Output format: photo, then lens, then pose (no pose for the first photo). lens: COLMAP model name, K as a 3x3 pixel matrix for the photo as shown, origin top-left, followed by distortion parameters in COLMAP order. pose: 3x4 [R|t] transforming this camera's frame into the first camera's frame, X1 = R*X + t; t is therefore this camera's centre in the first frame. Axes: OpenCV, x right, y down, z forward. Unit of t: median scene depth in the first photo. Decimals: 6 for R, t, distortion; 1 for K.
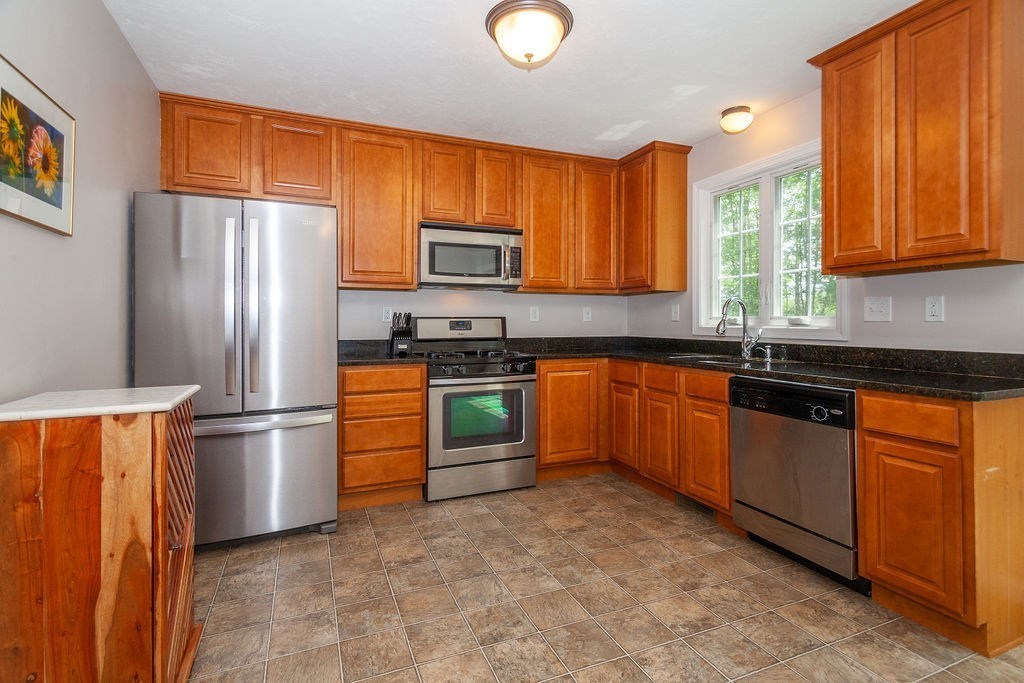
lens RADIAL K [[495.8, 0, 486.5], [0, 495.8, 322.0], [0, 0, 1]] dist [0.019899, -0.005029]
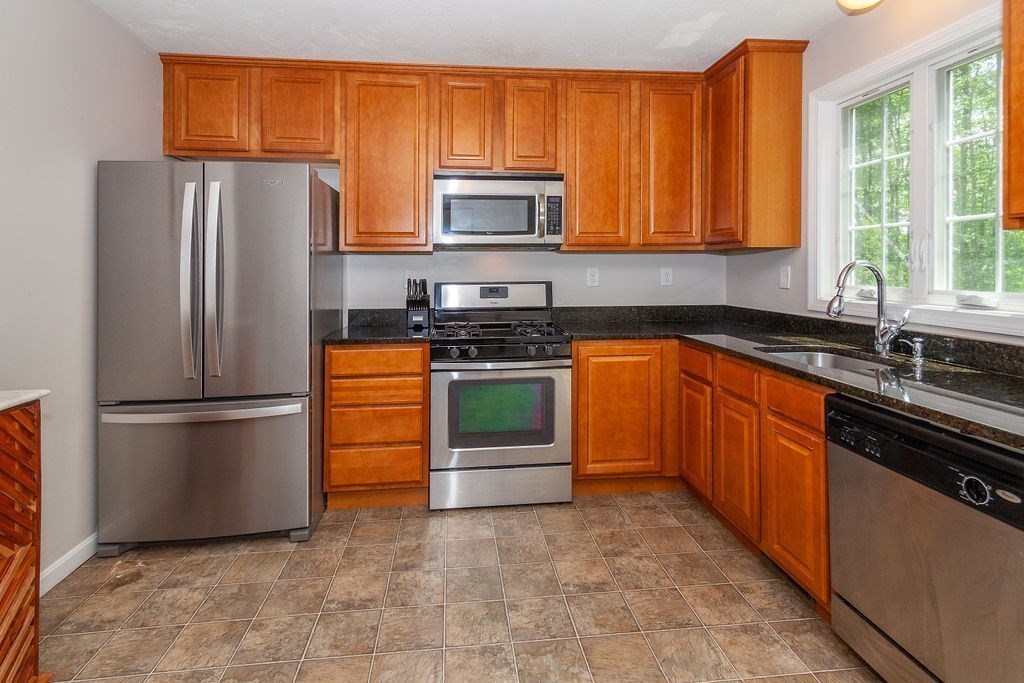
lens RADIAL K [[495.8, 0, 508.6], [0, 495.8, 265.4], [0, 0, 1]] dist [0.019899, -0.005029]
pose [[0.959464, -0.003511, -0.281811, 0.239044], [0.004753, 0.999982, 0.003723, -0.047935], [0.281793, -0.004912, 0.959463, 0.237882]]
